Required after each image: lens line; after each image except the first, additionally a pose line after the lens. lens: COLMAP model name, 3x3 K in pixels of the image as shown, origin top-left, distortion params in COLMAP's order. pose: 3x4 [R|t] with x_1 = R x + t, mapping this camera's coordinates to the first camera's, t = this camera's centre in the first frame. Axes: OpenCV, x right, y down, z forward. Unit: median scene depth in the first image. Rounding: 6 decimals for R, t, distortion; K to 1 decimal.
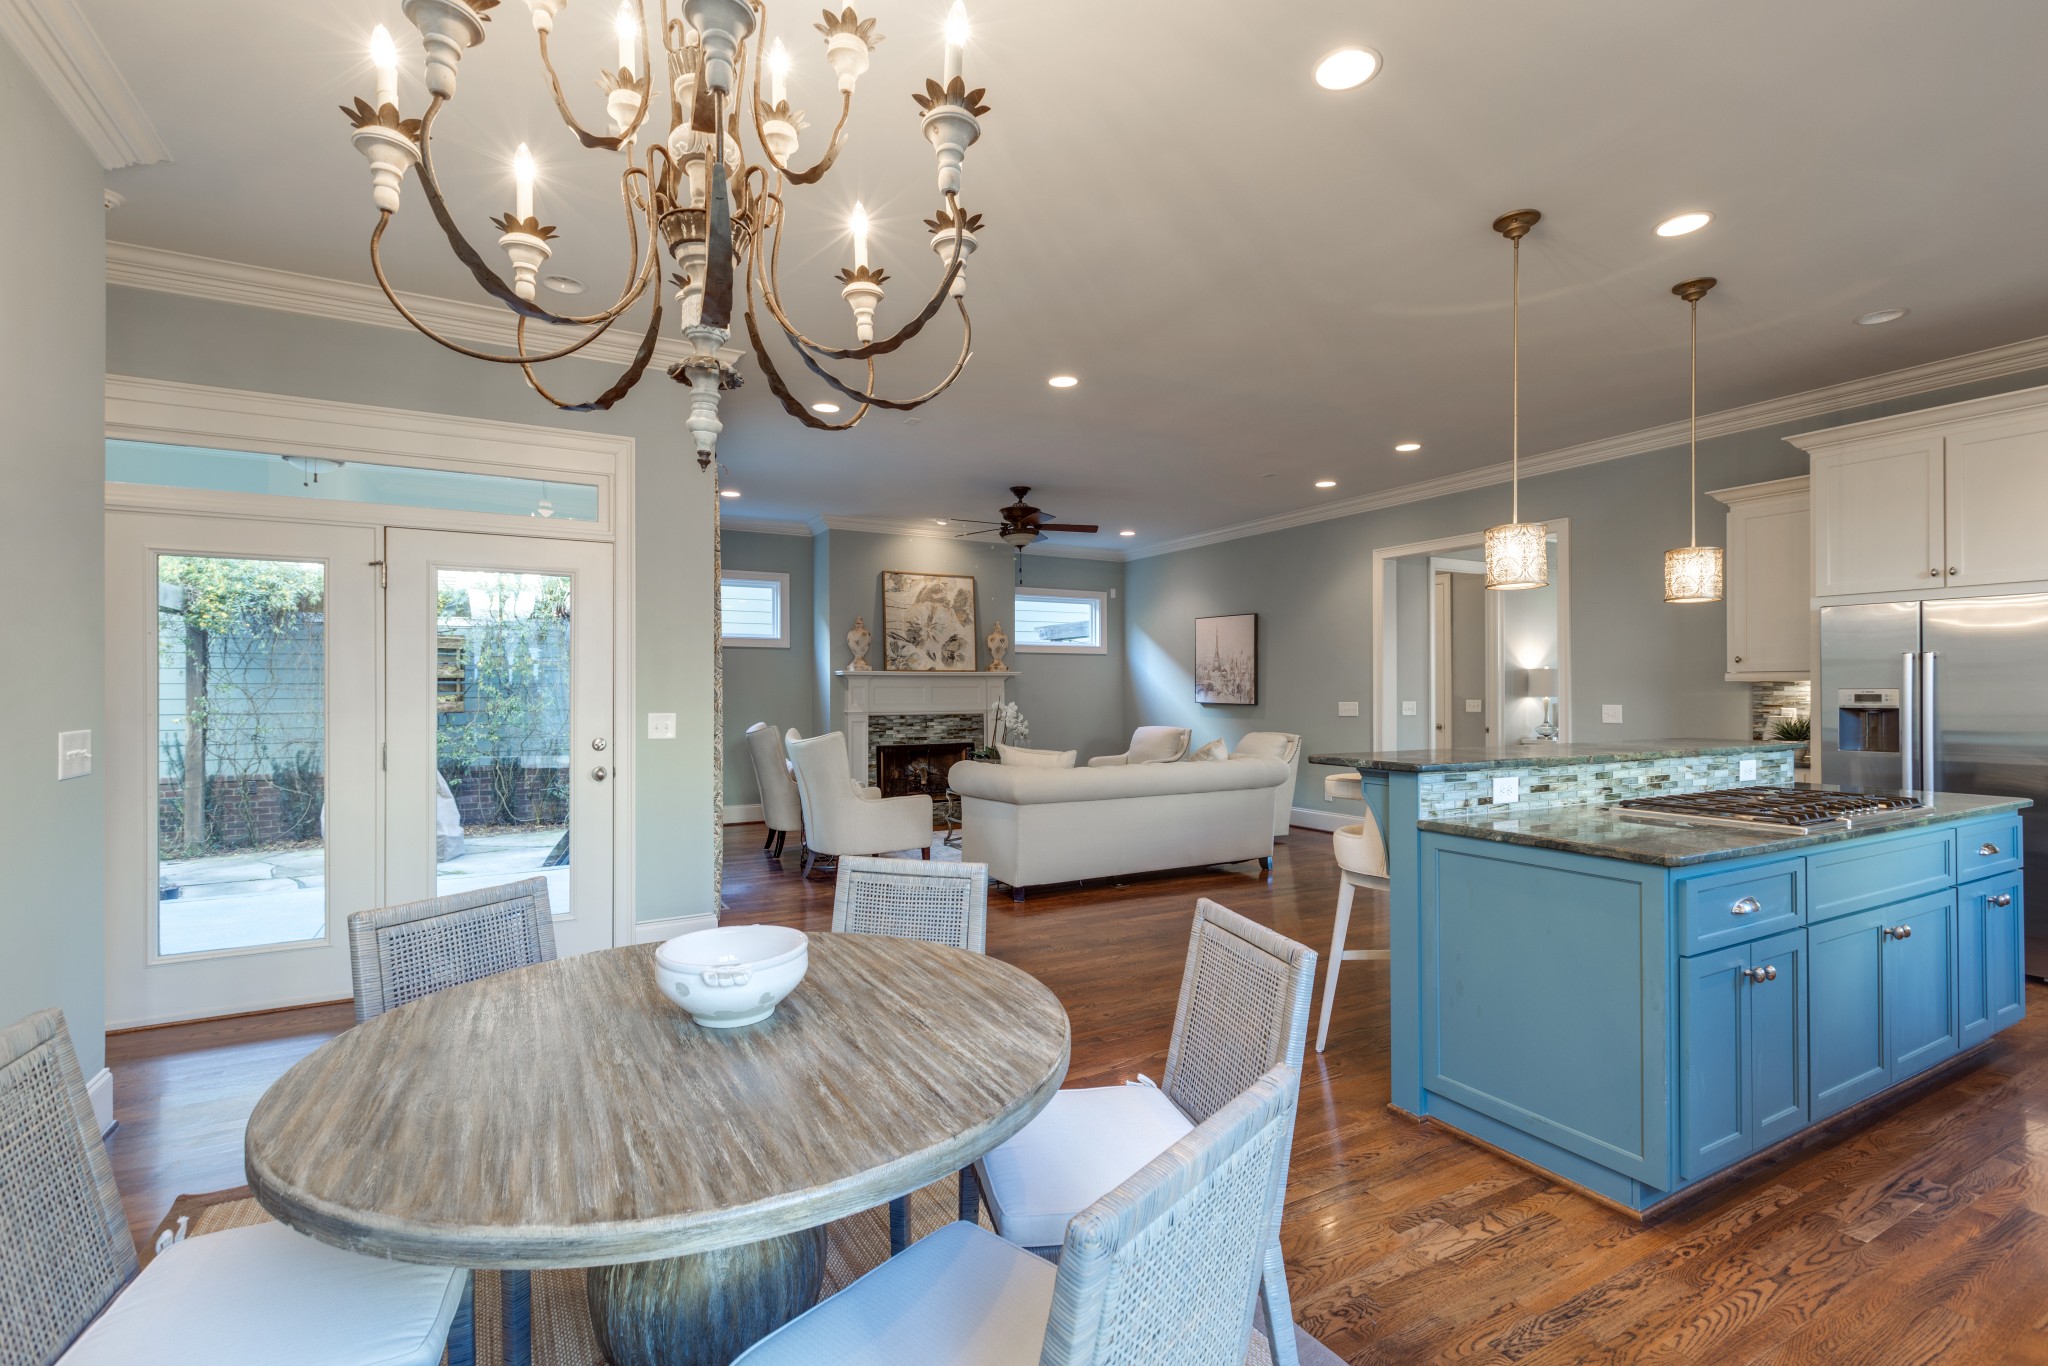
lens RADIAL K [[926.8, 0, 1024.0], [0, 926.8, 683.0], [0, 0, 1]] dist [0.003263, 0.000255]
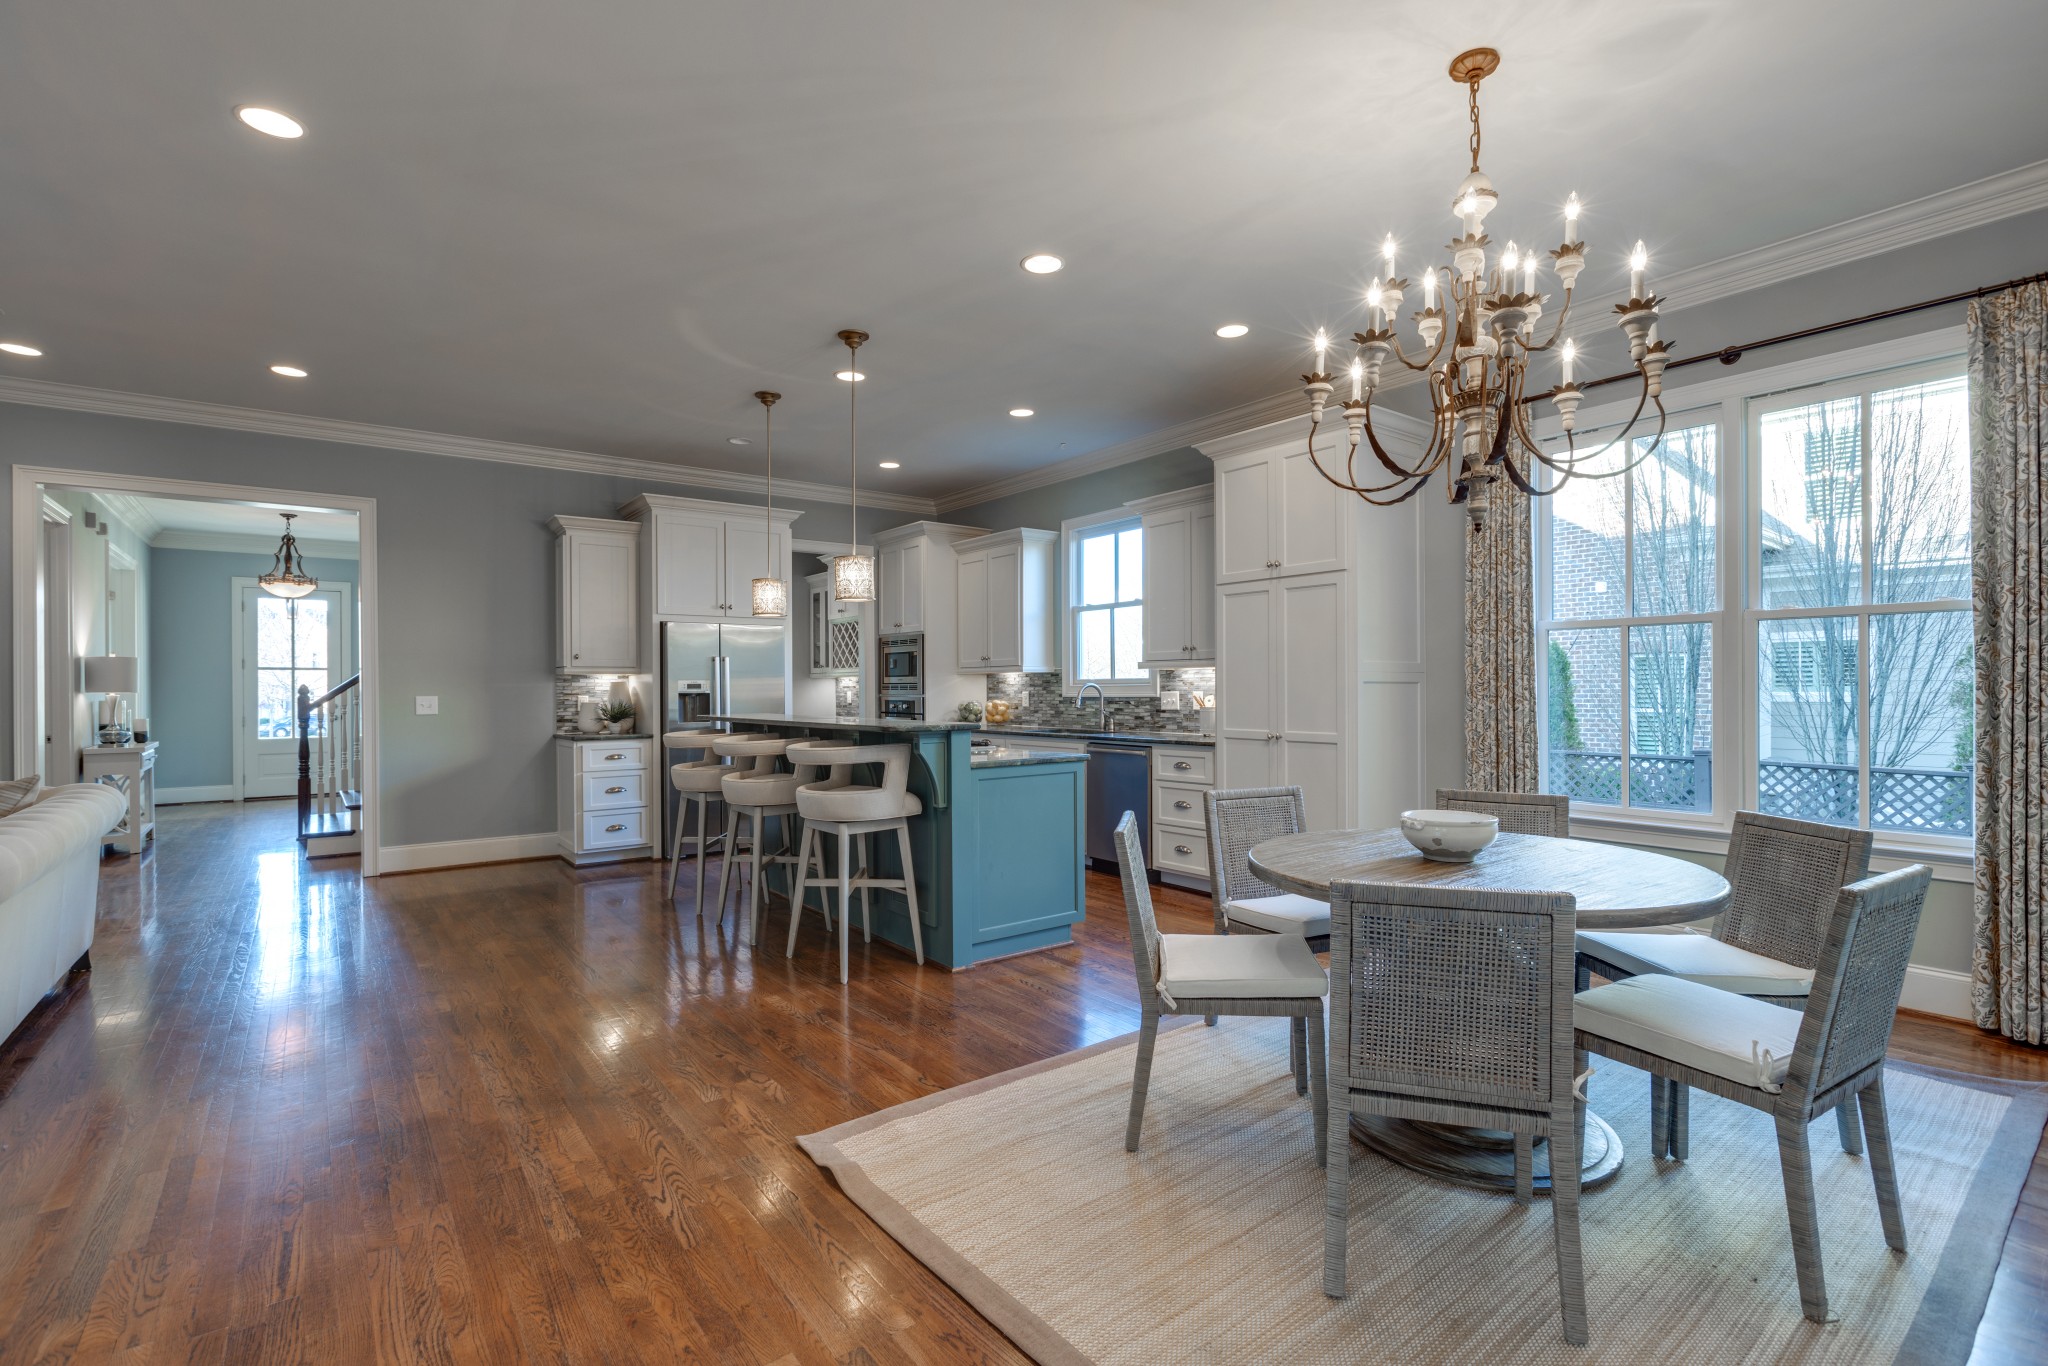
lens RADIAL K [[939.3, 0, 1034.8], [0, 939.3, 683.0], [0, 0, 1]] dist [-0.000435, 0.000026]
pose [[-0.157605, 0.006336, 0.987482, -0.320169], [-0.002785, 0.999973, -0.006861, 0.009627], [-0.987498, -0.003832, -0.157583, 0.344011]]
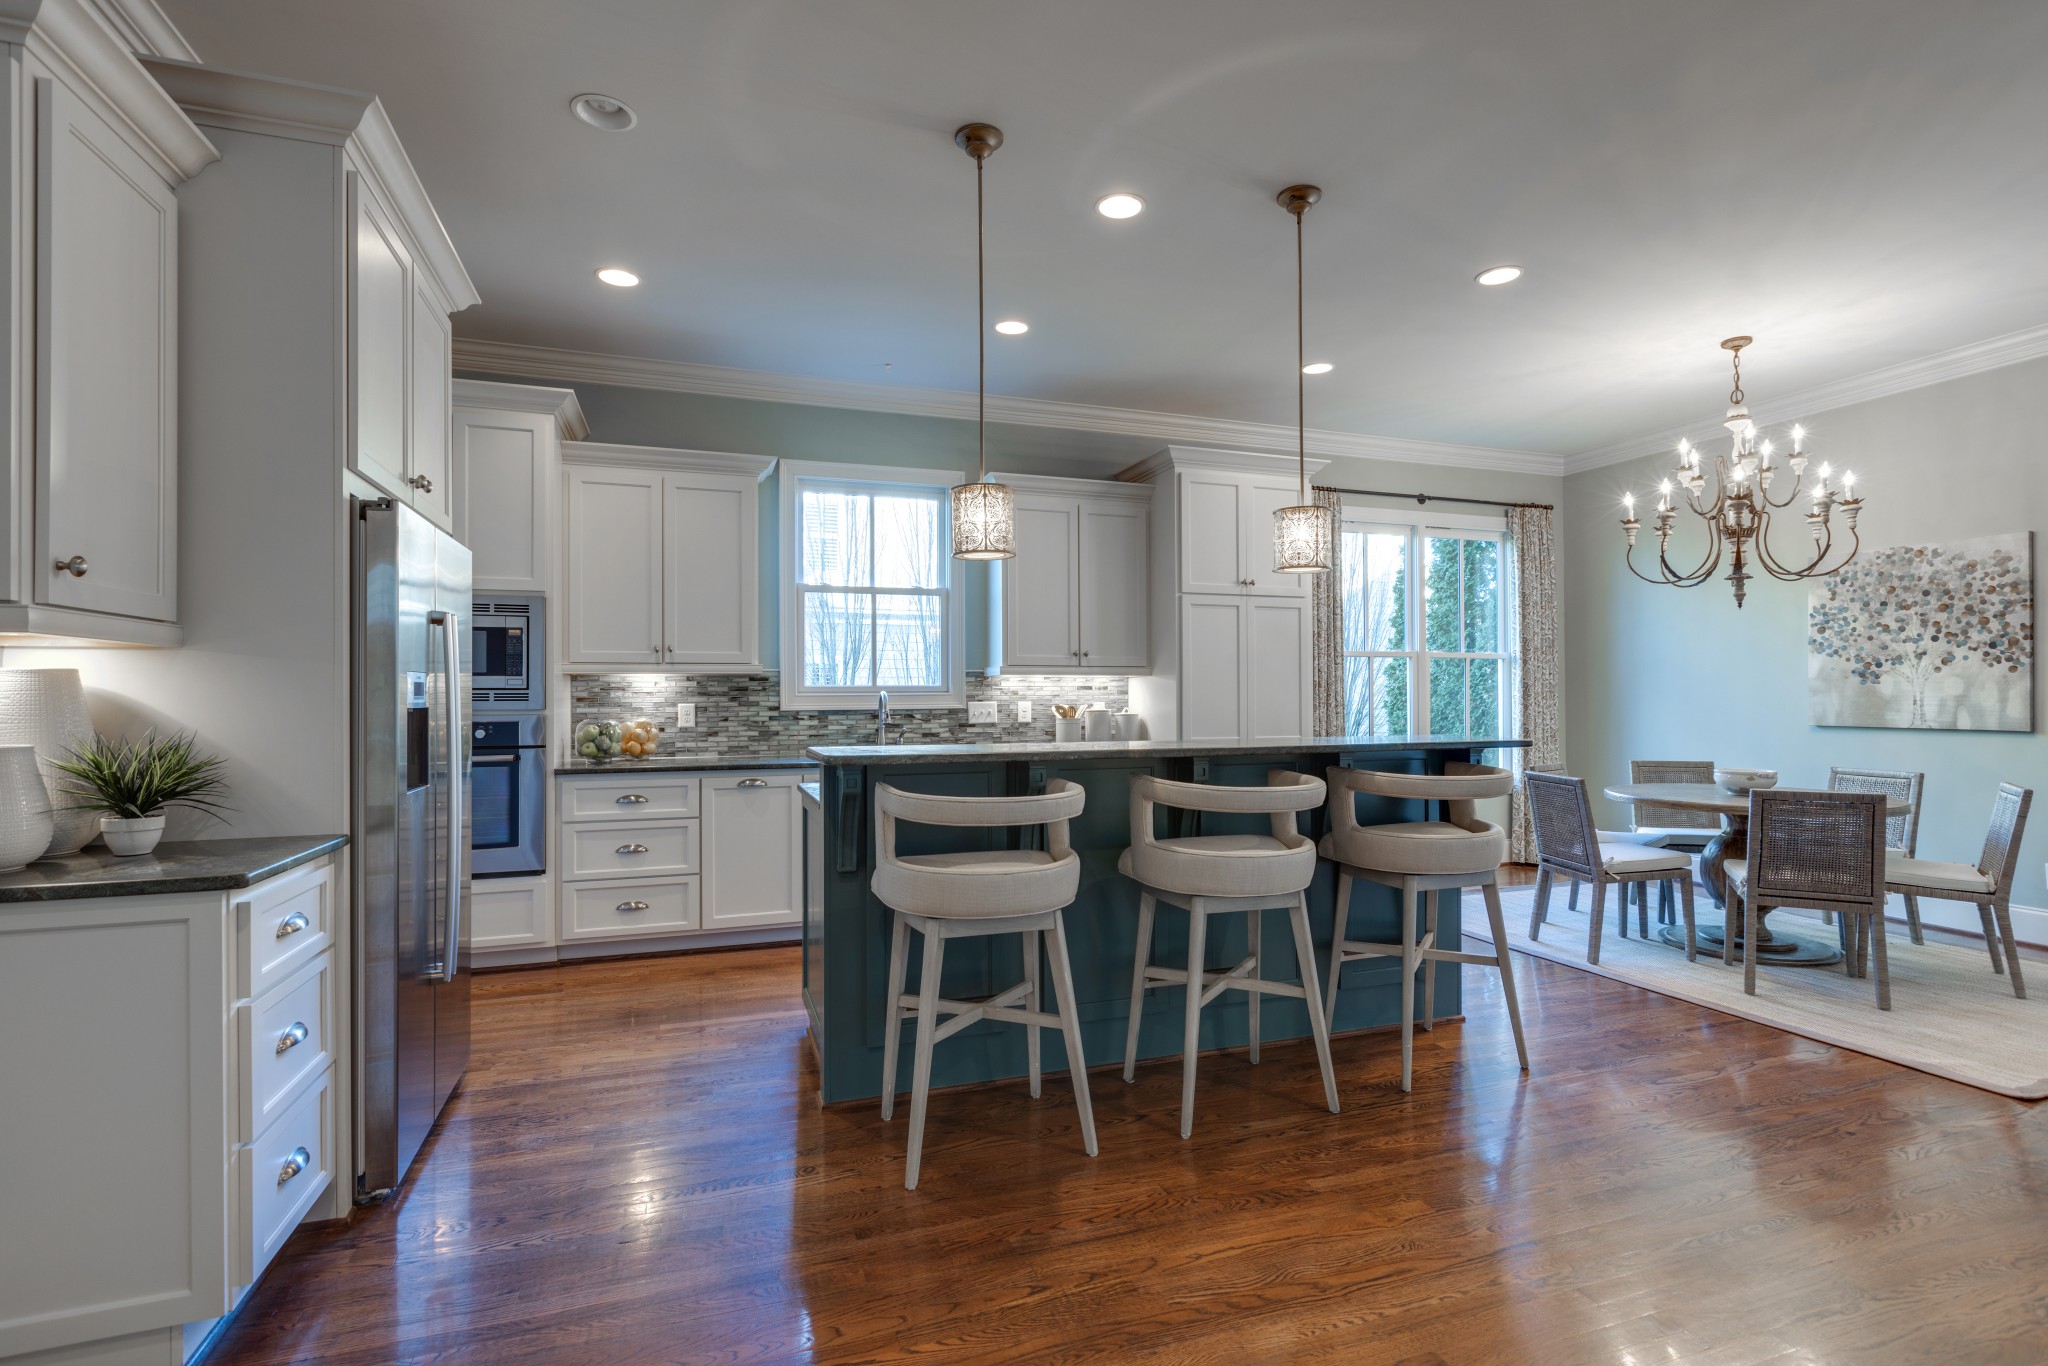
lens RADIAL K [[957.2, 0, 1026.2], [0, 957.2, 688.8], [0, 0, 1]] dist [-0.002436, -0.000238]
pose [[-0.985199, 0.005756, 0.171316, 0.231575], [0.002994, 0.999861, -0.016378, 0.012634], [-0.171387, -0.015623, -0.985080, 0.733822]]
